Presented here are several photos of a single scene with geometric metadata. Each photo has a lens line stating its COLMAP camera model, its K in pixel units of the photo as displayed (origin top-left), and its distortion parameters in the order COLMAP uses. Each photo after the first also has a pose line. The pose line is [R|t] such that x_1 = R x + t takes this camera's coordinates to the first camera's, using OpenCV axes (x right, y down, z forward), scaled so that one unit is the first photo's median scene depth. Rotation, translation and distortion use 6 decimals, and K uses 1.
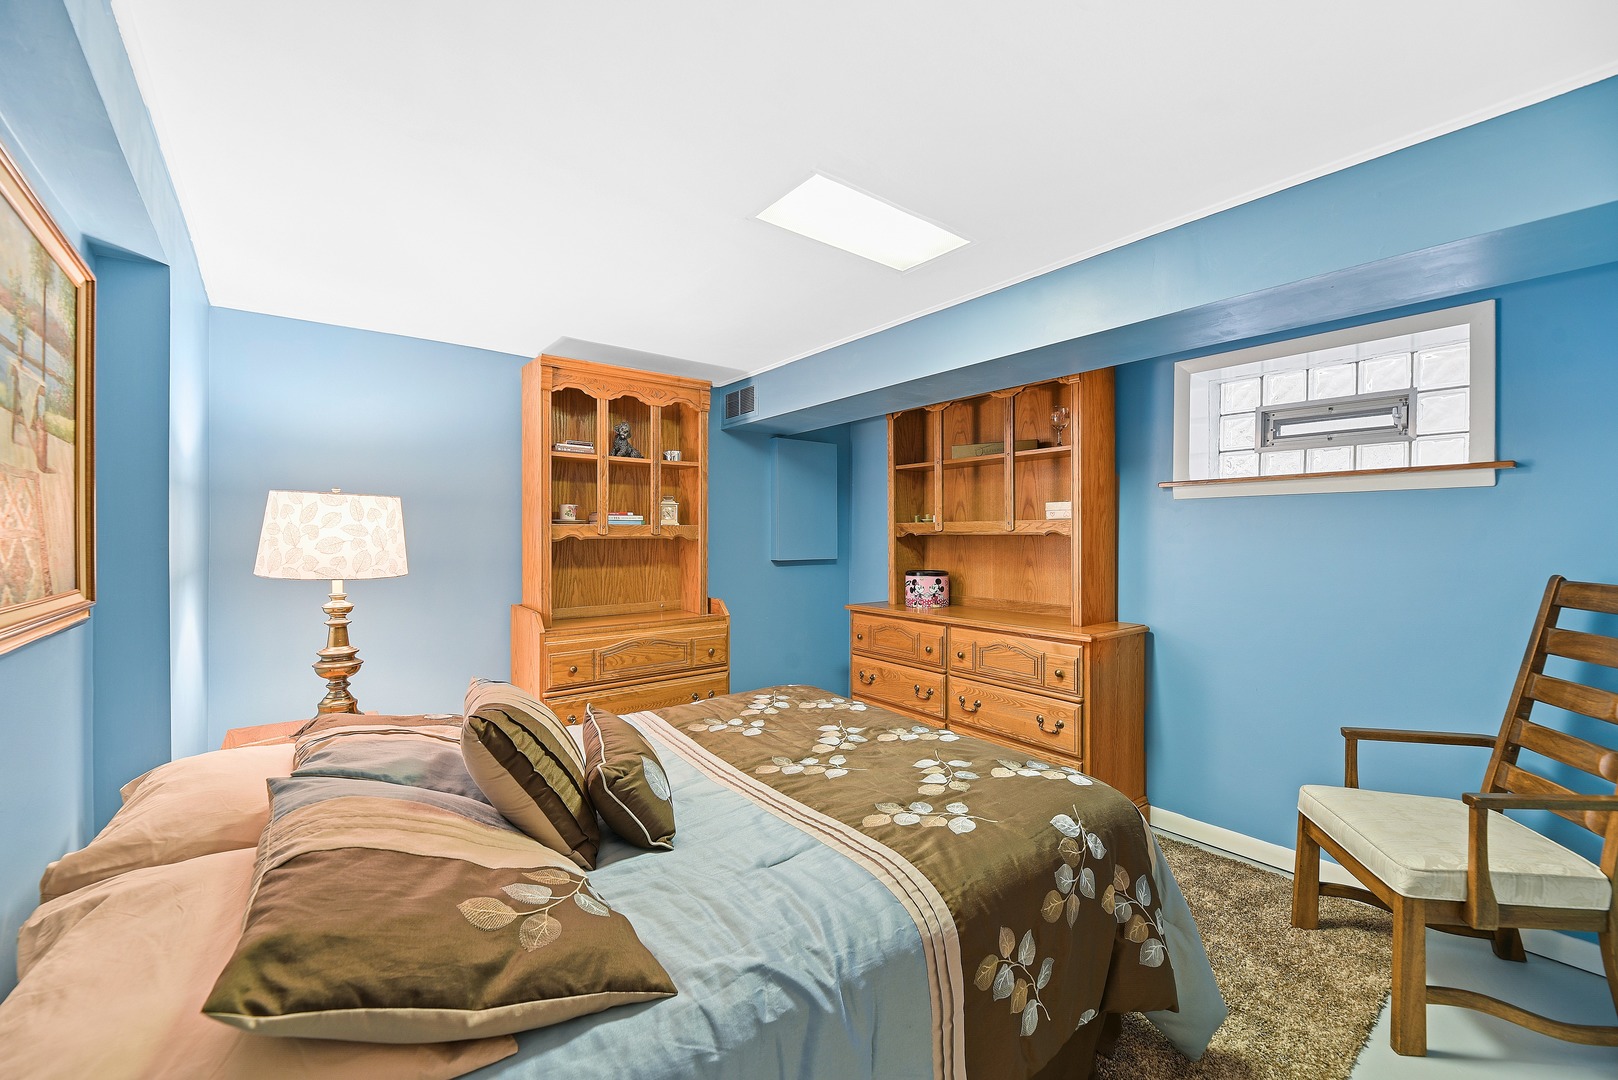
lens RADIAL K [[635.4, 0, 809.0], [0, 635.4, 540.0], [0, 0, 1]] dist [-0.001959, -0.000202]
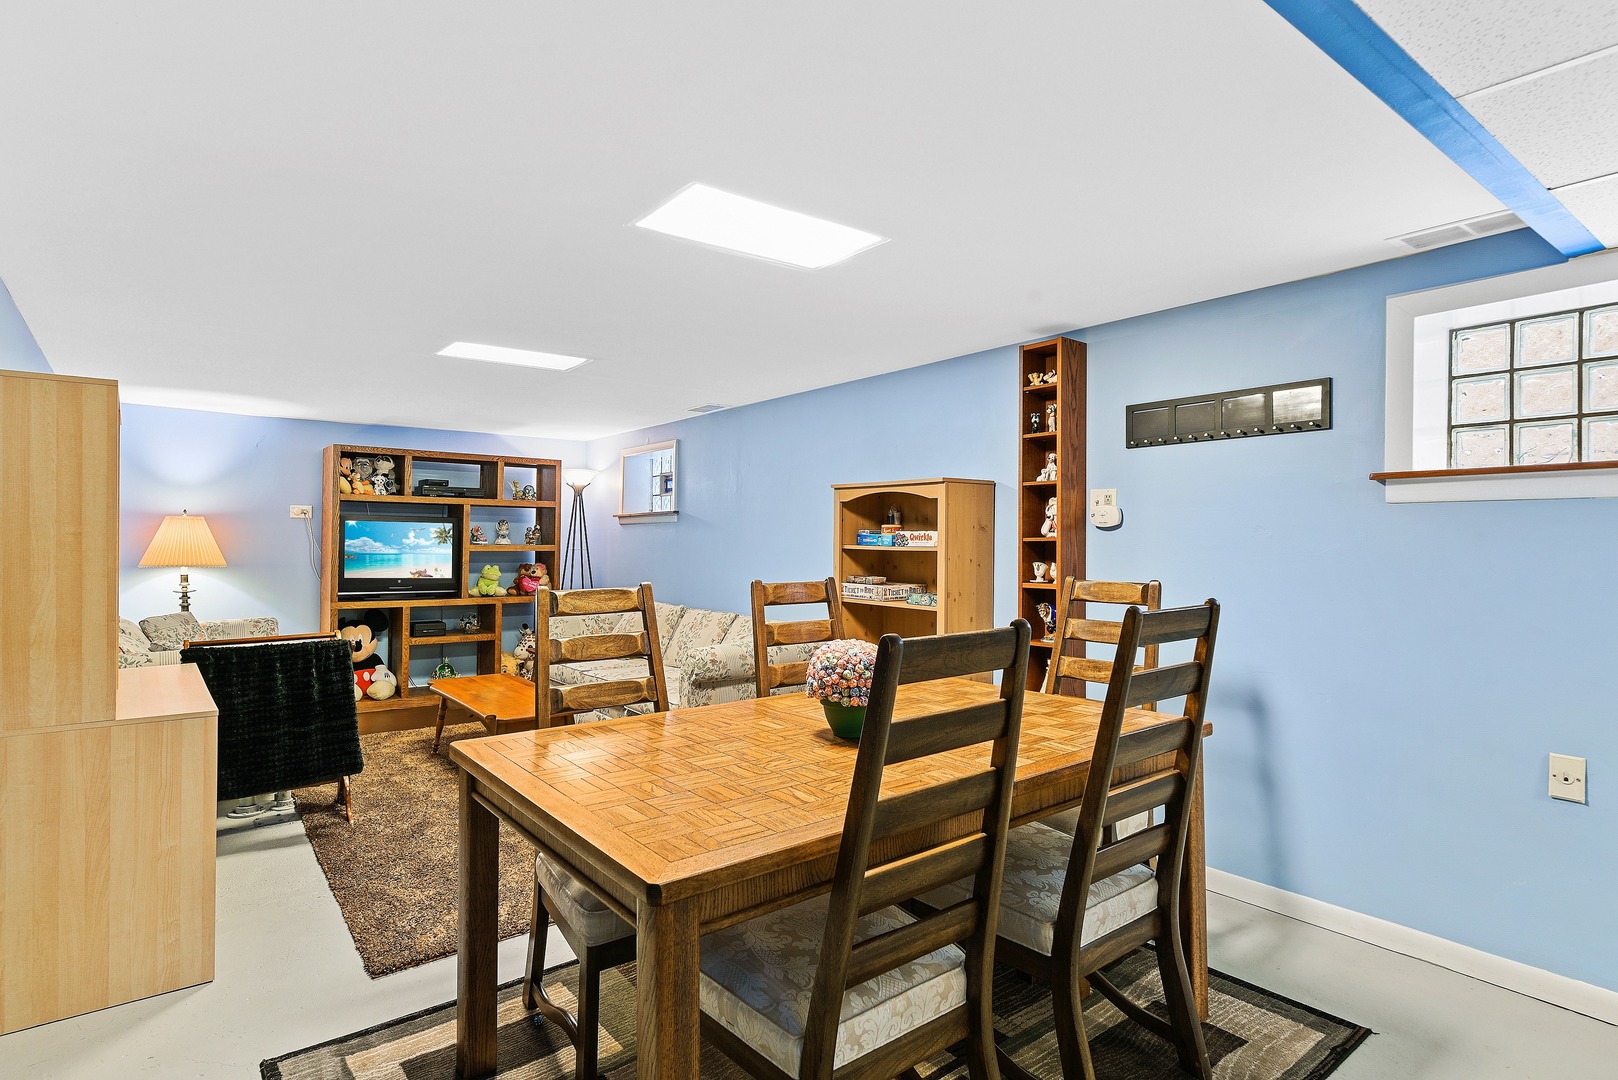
lens RADIAL K [[843.7, 0, 809.0], [0, 843.7, 540.0], [0, 0, 1]] dist [0.001054, 0.000071]
pose [[0.996942, 0.014658, -0.076756, 0.304921], [-0.015158, 0.999867, -0.005945, -0.001307], [0.076659, 0.007091, 0.997032, -0.326191]]
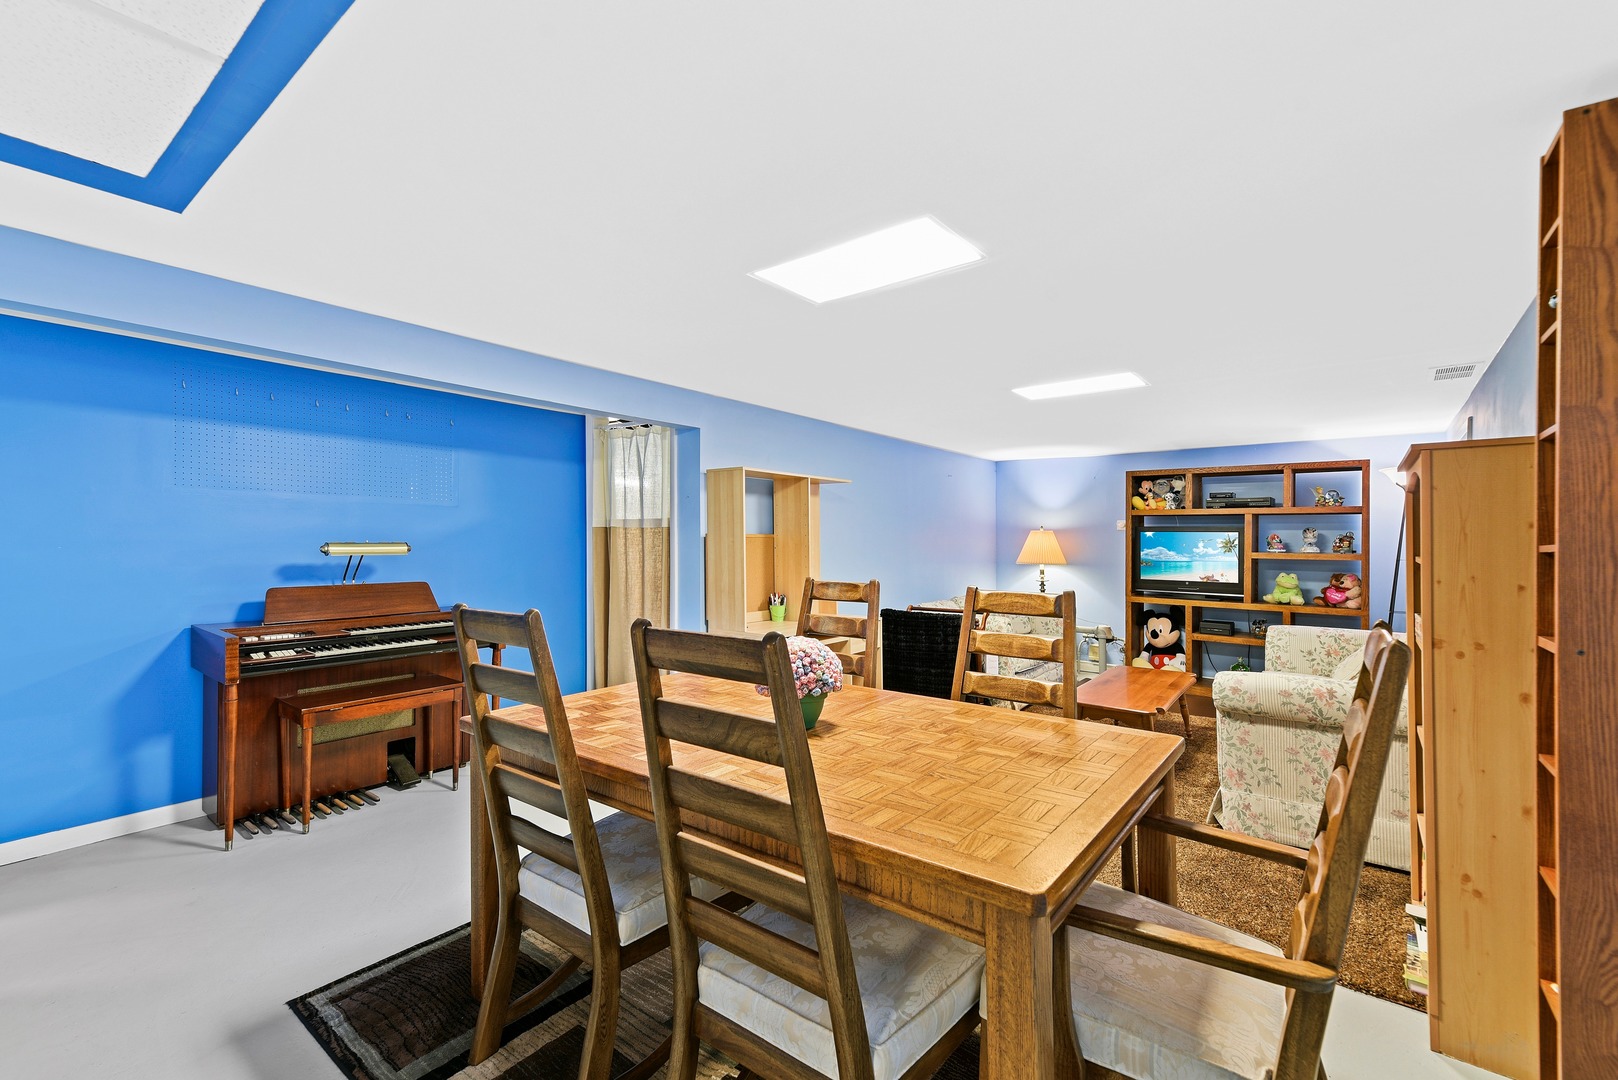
lens RADIAL K [[688.9, 0, 809.0], [0, 688.9, 540.0], [0, 0, 1]] dist [0.000911, 0.000098]
pose [[0.164605, 0.008434, -0.986324, 1.470335], [-0.016675, 0.999844, 0.005767, -0.024094], [0.986219, 0.015498, 0.164720, 0.874787]]
